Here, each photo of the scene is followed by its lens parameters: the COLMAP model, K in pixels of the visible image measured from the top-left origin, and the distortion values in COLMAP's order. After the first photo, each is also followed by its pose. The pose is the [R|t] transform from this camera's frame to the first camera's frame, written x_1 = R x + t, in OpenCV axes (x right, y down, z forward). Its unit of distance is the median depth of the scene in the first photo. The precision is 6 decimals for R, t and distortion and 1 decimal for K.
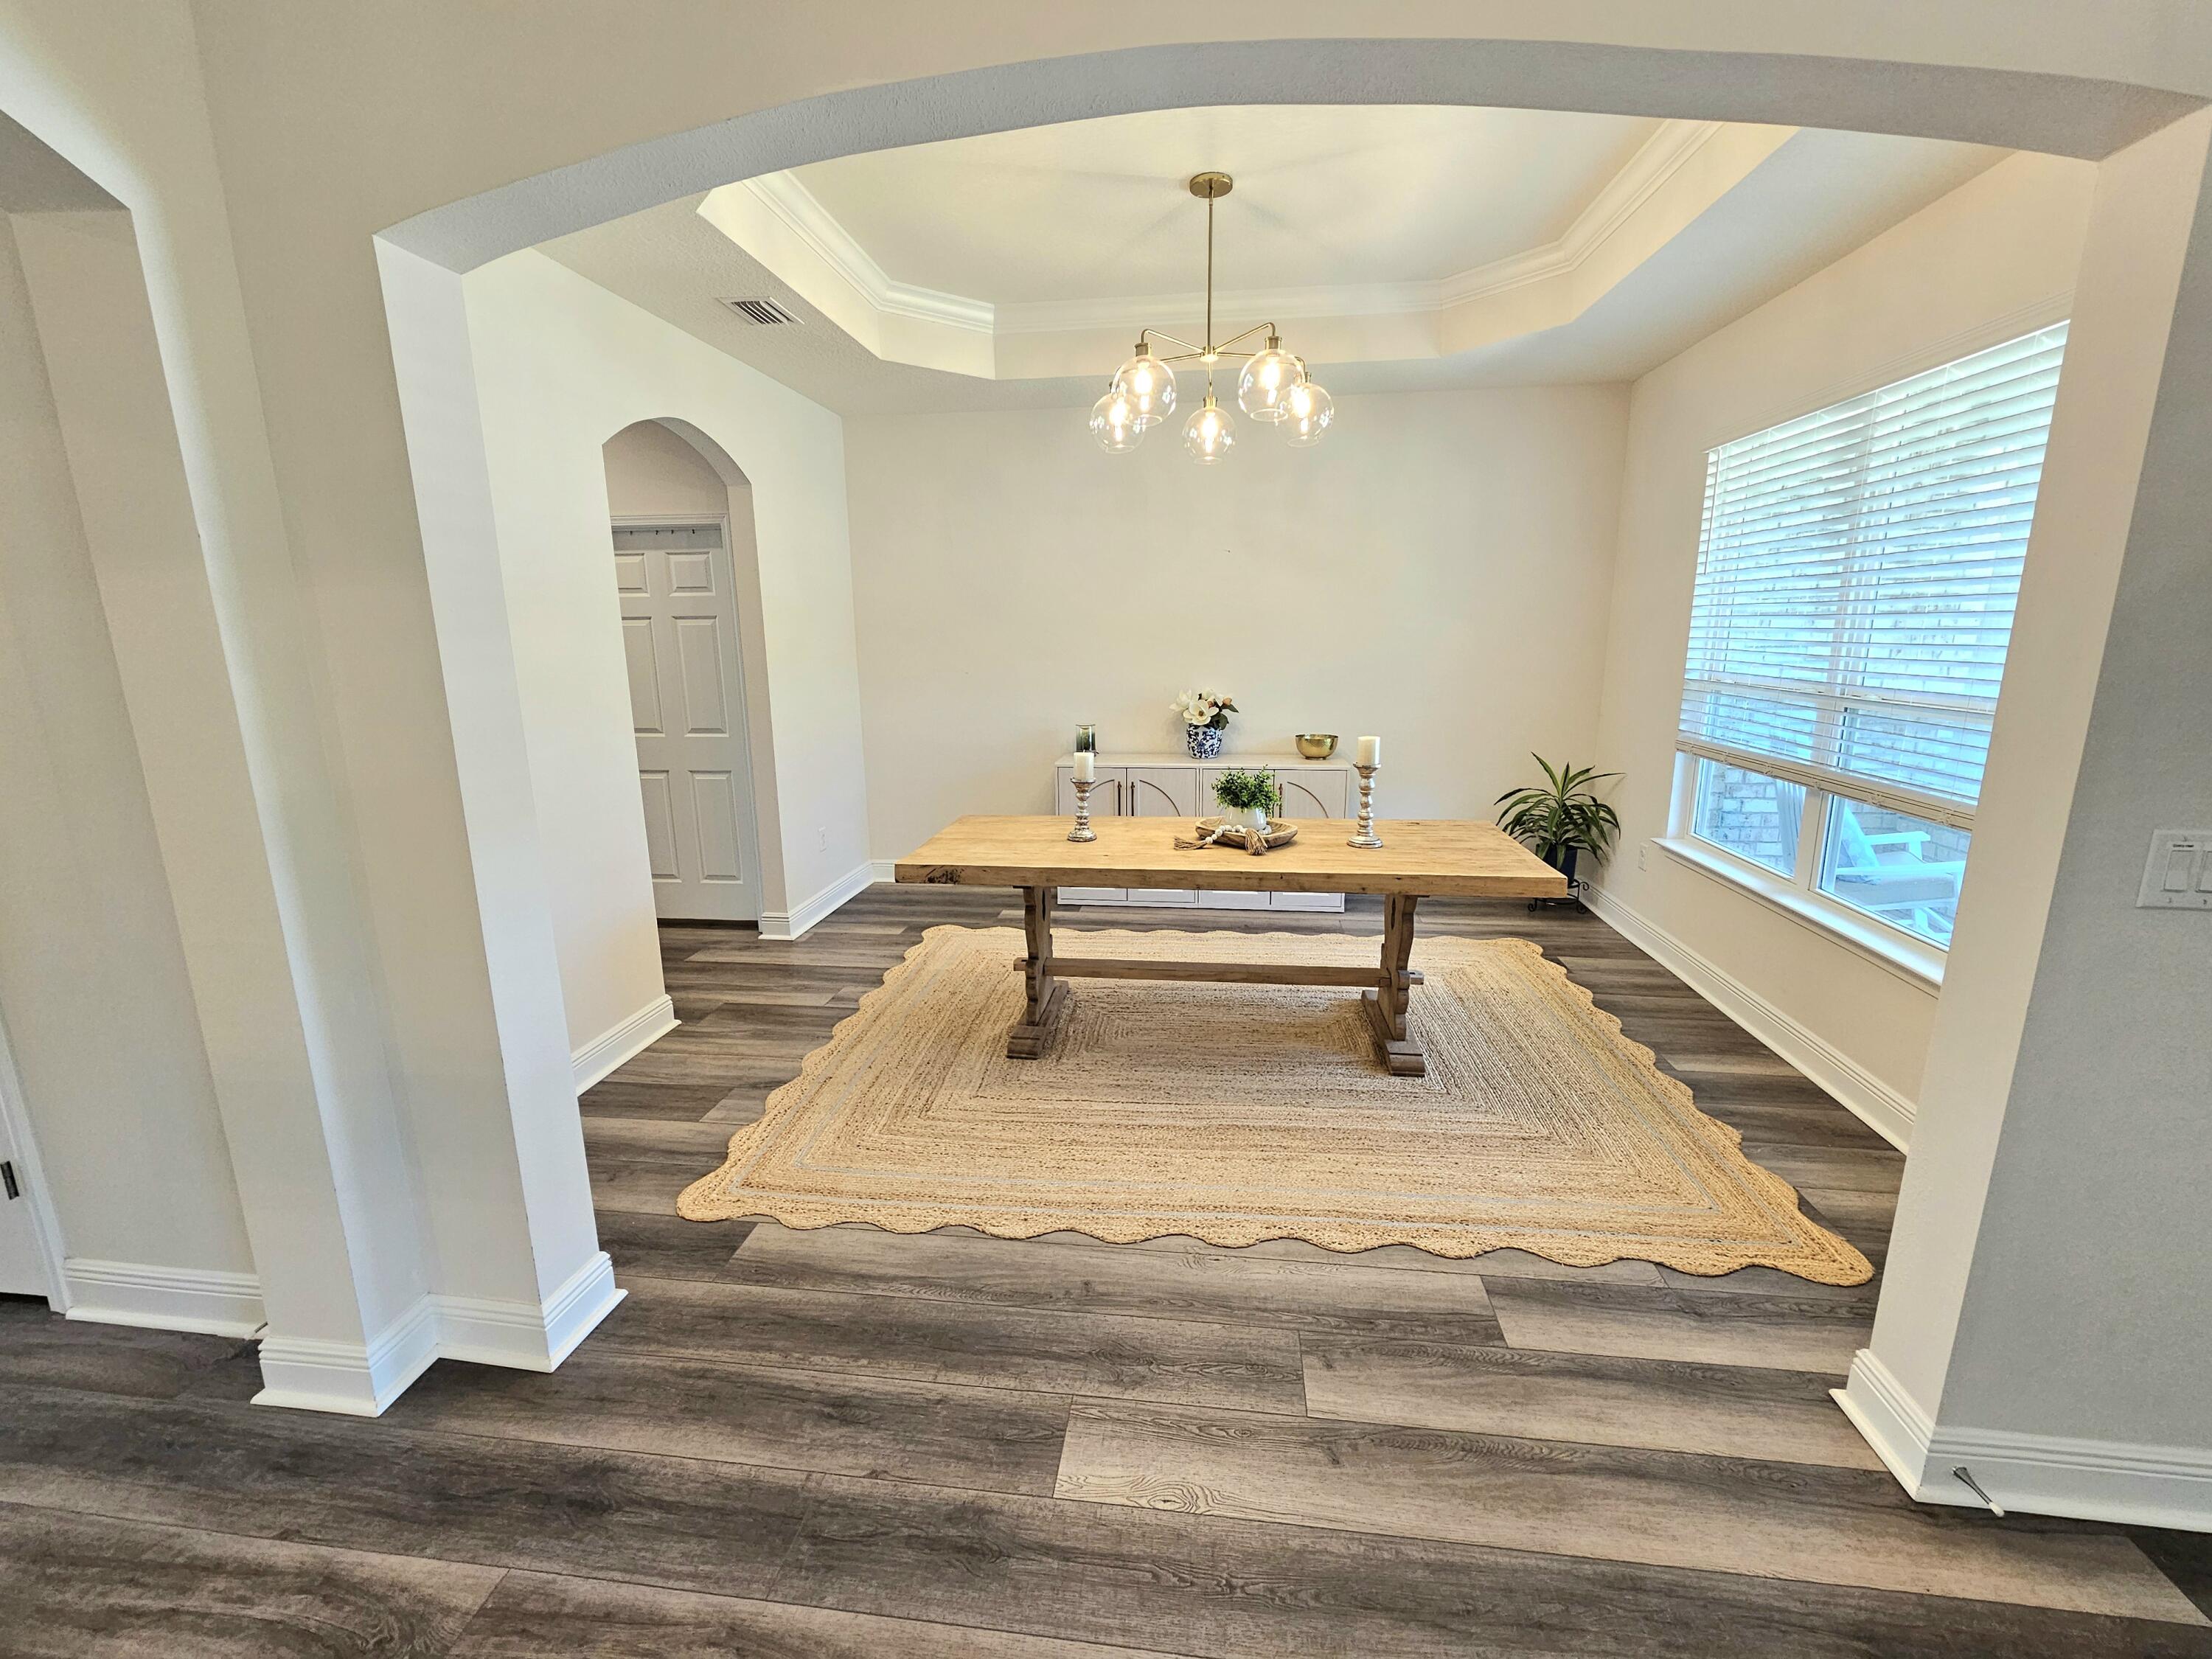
lens RADIAL K [[906.1, 0, 1095.4], [0, 906.1, 835.2], [0, 0, 1]] dist [-0.001368, 0.000255]
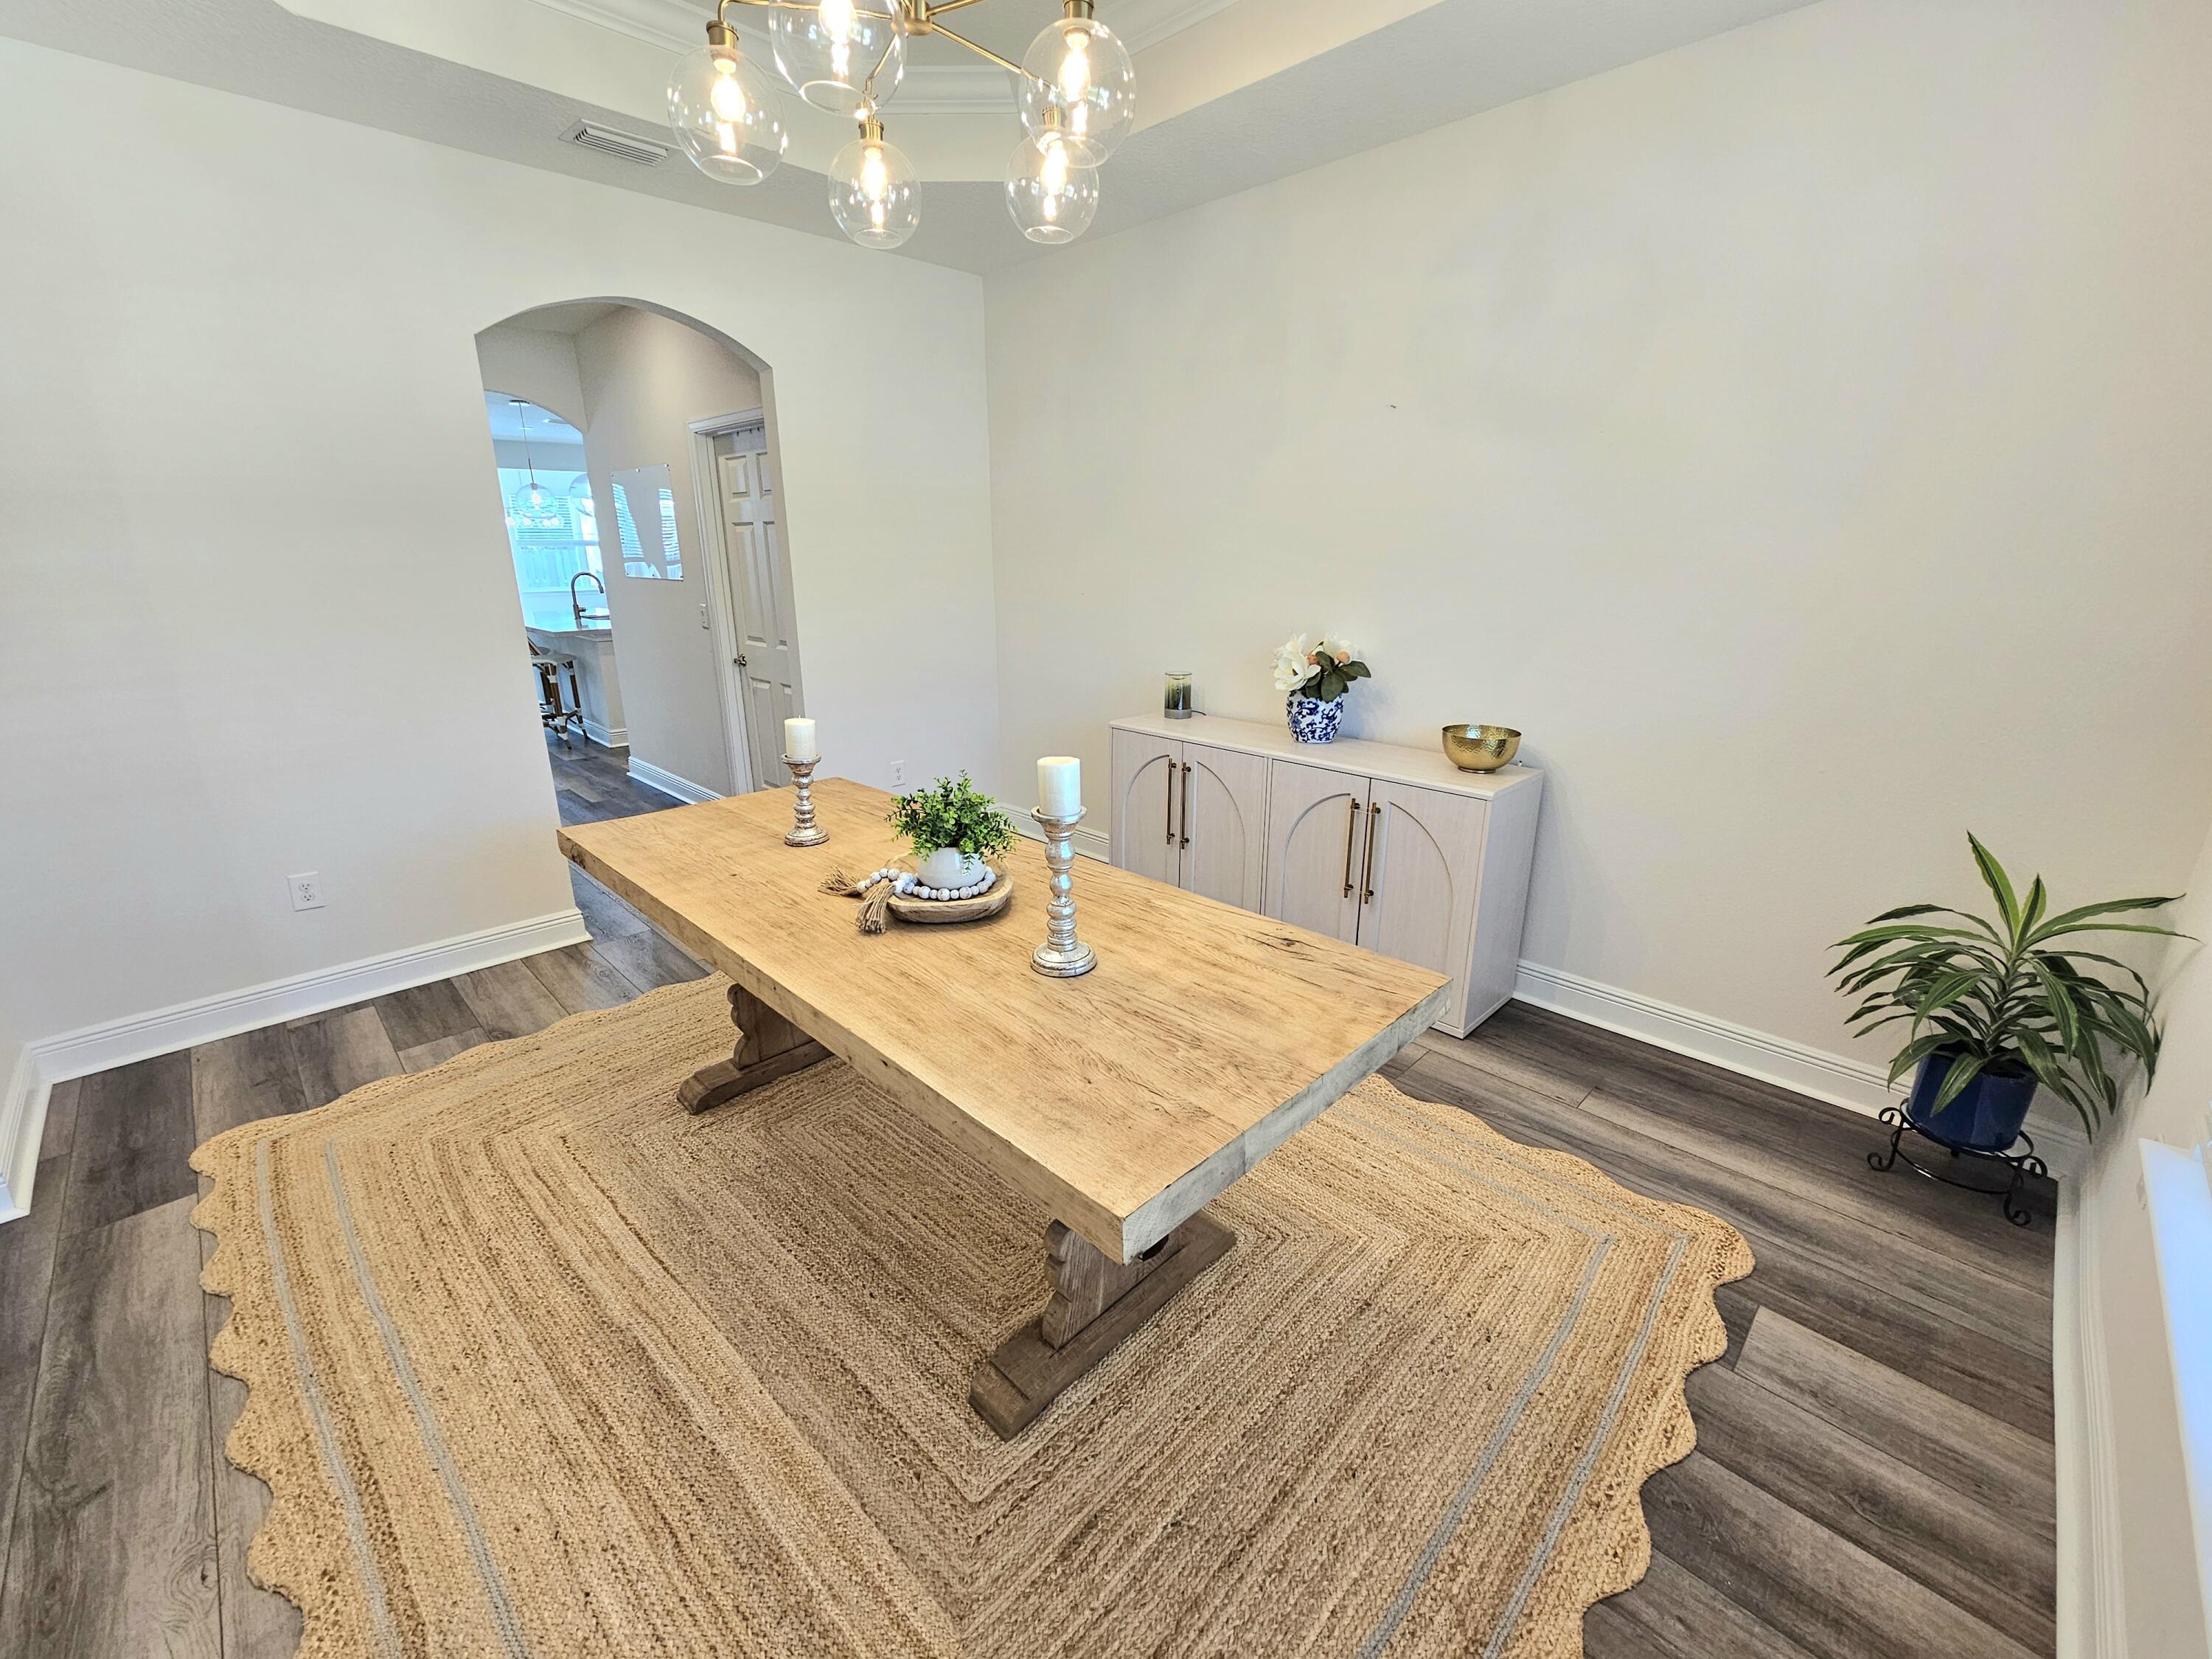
lens RADIAL K [[906.1, 0, 1105.9], [0, 906.1, 818.1], [0, 0, 1]] dist [-0.001368, 0.000255]
pose [[0.794222, 0.187143, -0.578091, 0.609912], [-0.142735, 0.982229, 0.121874, -0.140291], [0.590626, -0.014281, 0.806819, 0.601917]]
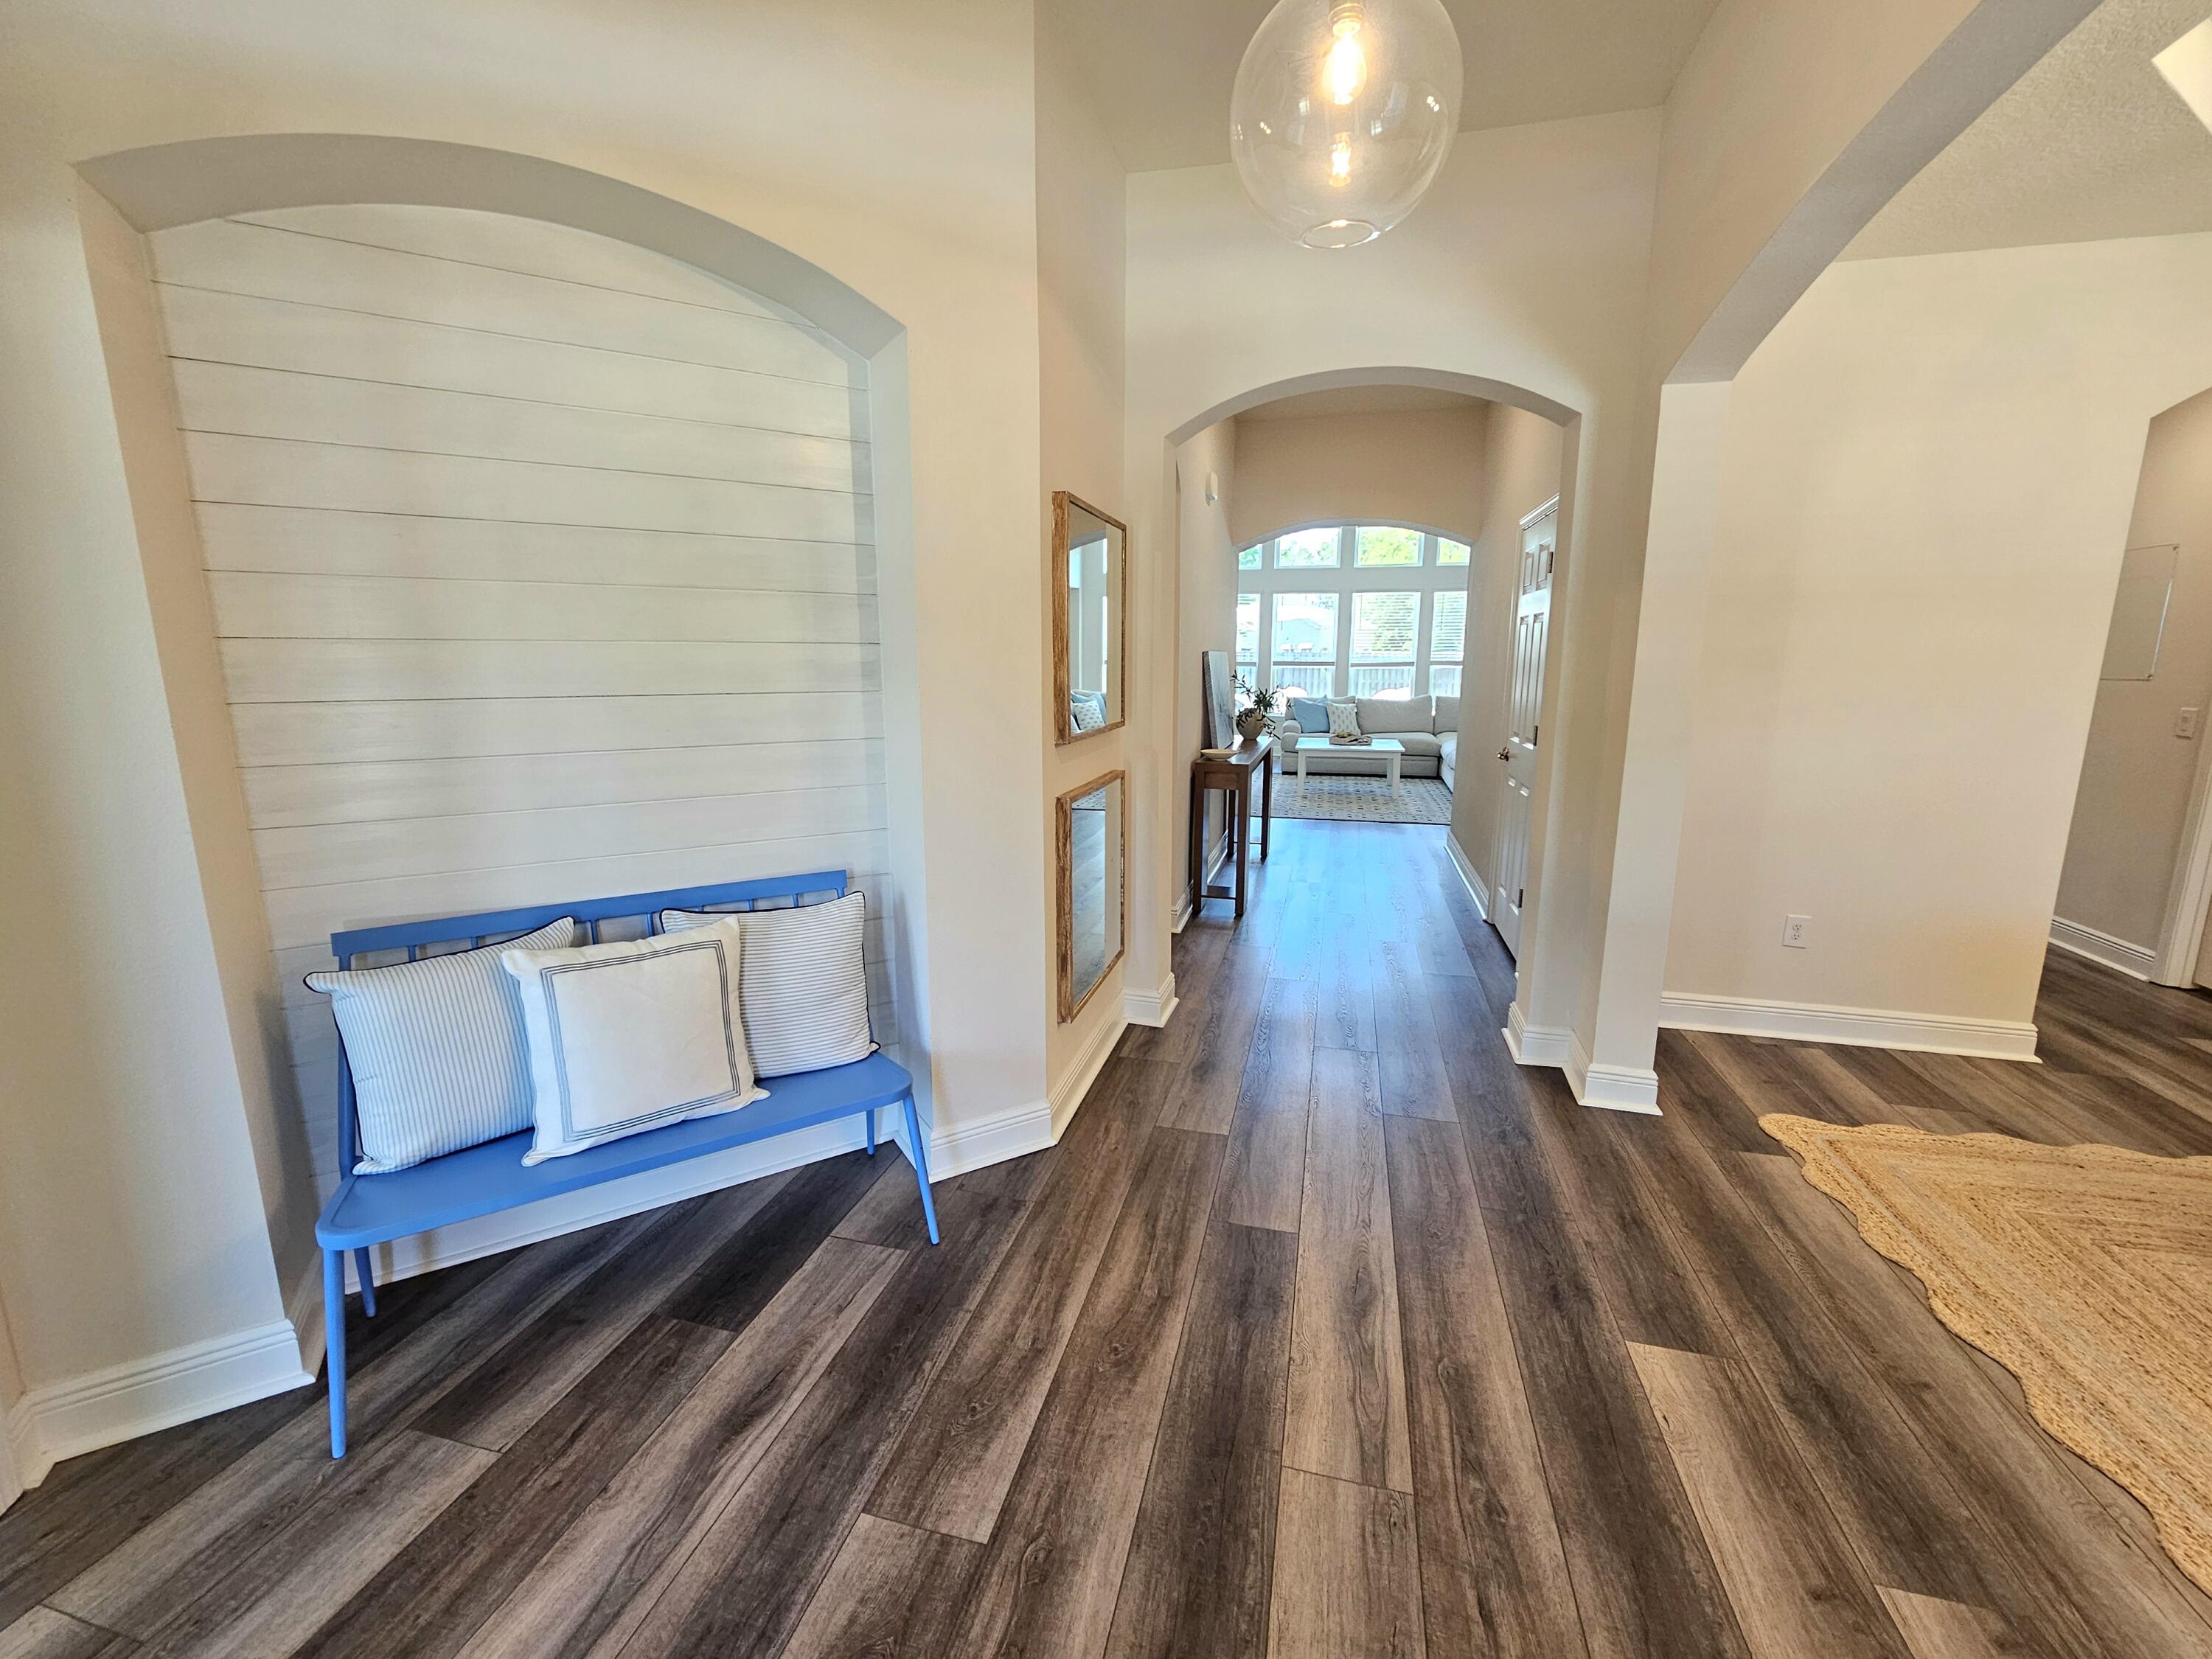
lens RADIAL K [[906.1, 0, 1101.2], [0, 906.1, 817.3], [0, 0, 1]] dist [-0.001368, 0.000255]
pose [[-0.122330, 0.194313, -0.973282, 0.533938], [-0.217960, 0.951448, 0.217349, -0.015281], [0.968261, 0.238725, -0.074038, 0.129687]]
